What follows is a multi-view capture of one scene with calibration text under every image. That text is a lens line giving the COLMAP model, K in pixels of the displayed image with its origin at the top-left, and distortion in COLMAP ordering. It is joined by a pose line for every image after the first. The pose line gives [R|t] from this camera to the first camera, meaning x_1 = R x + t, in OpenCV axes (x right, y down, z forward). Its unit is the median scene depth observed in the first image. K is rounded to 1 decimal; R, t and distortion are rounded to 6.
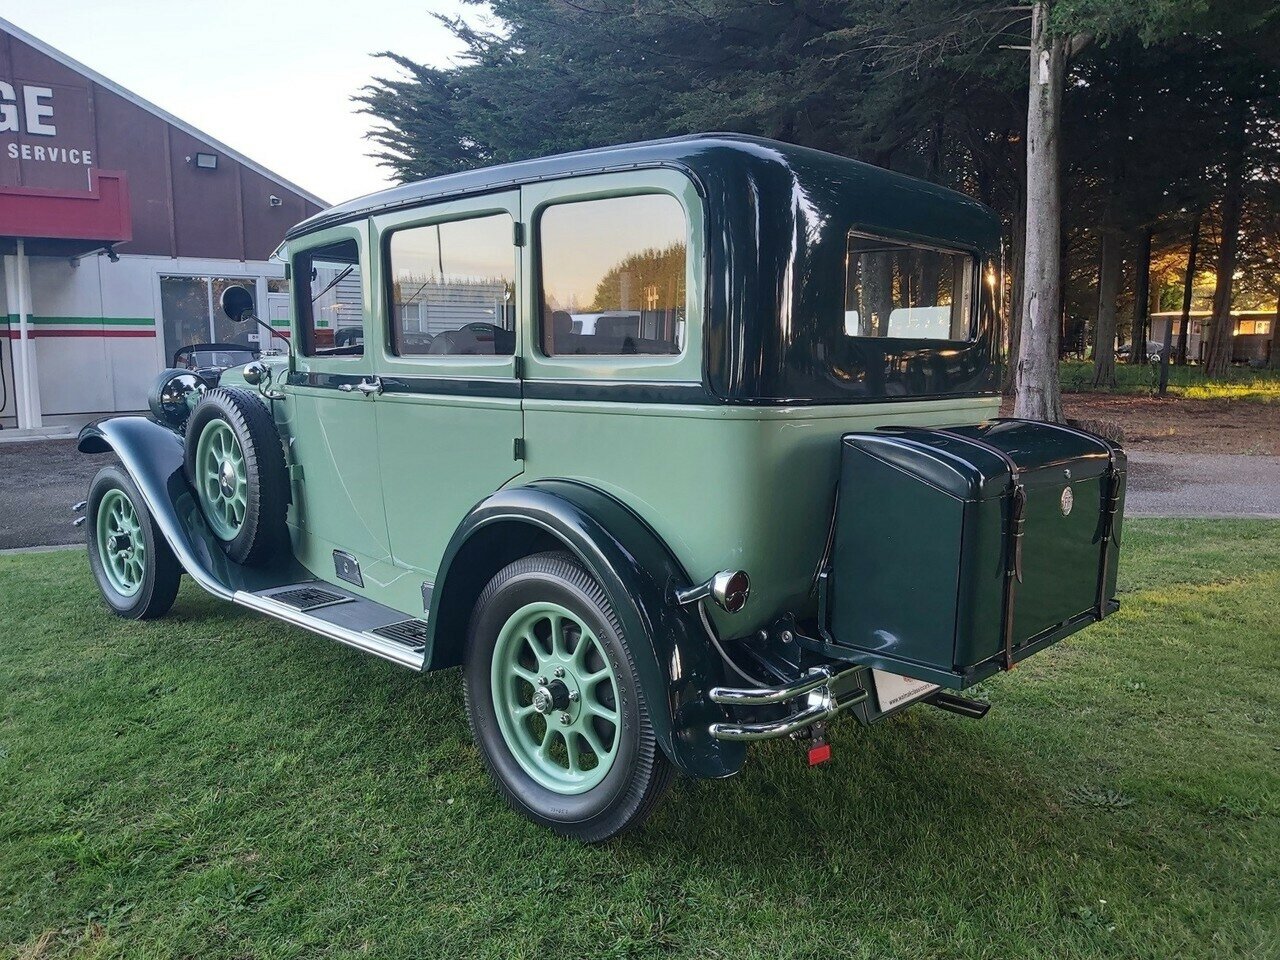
lens RADIAL K [[999.4, 0, 639.0], [0, 999.4, 479.3], [0, 0, 1]] dist [0.048255, -0.093780]
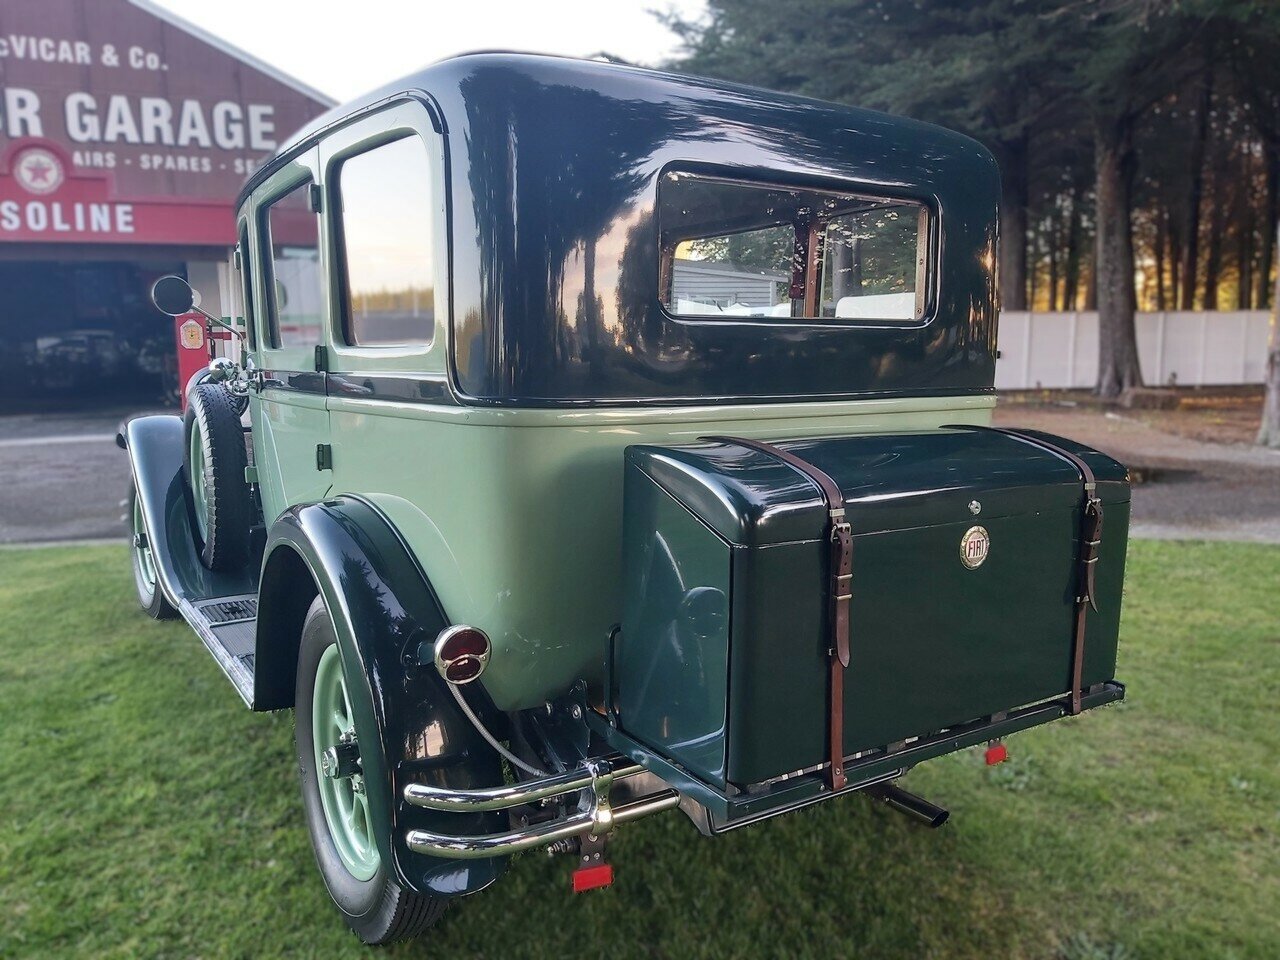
lens RADIAL K [[999.4, 0, 632.6], [0, 999.4, 482.7], [0, 0, 1]] dist [0.048255, -0.093780]
pose [[0.969780, 0.021053, -0.243071, 0.246148], [-0.019369, 0.999769, 0.009317, -0.016186], [0.243211, -0.004327, 0.969964, 0.184916]]
